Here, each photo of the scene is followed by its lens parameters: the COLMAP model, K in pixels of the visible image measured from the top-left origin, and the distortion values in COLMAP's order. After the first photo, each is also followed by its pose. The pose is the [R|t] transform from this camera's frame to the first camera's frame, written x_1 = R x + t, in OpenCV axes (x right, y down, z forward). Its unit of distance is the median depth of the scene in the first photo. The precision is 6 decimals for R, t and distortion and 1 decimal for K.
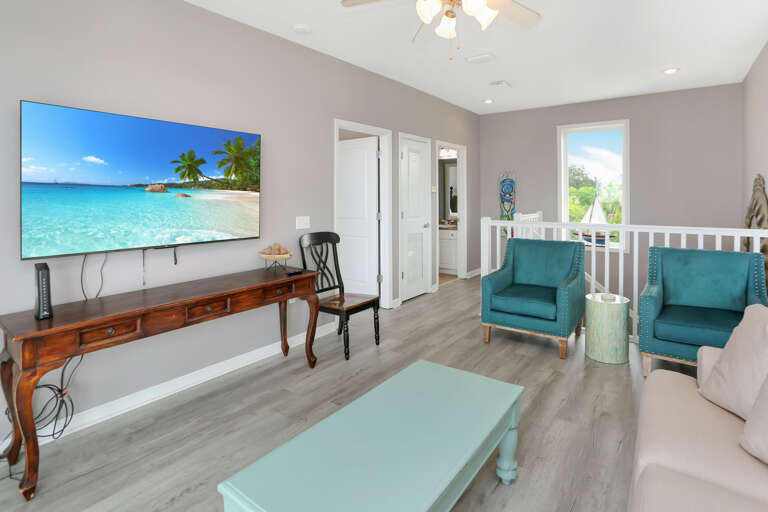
lens RADIAL K [[395.3, 0, 388.2], [0, 395.3, 194.8], [0, 0, 1]] dist [-0.061264, 0.027988]
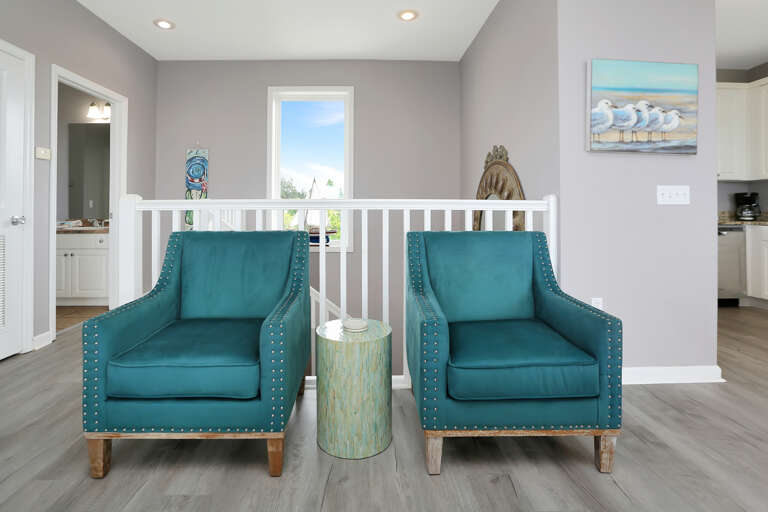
lens RADIAL K [[385.7, 0, 370.8], [0, 385.7, 208.3], [0, 0, 1]] dist [-0.032999, 0.001000]
pose [[0.785555, 0.007508, 0.618747, 0.186561], [-0.004803, 0.999970, -0.006037, 0.076726], [-0.618774, 0.001770, 0.785567, 0.414659]]
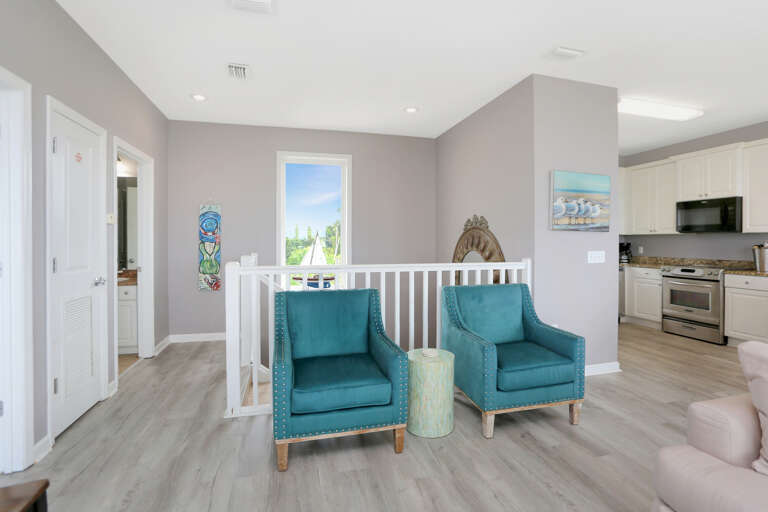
lens RADIAL K [[379.7, 0, 387.3], [0, 379.7, 242.0], [0, 0, 1]] dist [-0.081636, 0.031848]
pose [[0.610798, 0.001931, 0.791784, -0.076987], [-0.003028, 0.999995, -0.000103, 0.024051], [-0.791781, -0.002335, 0.610801, 0.430996]]
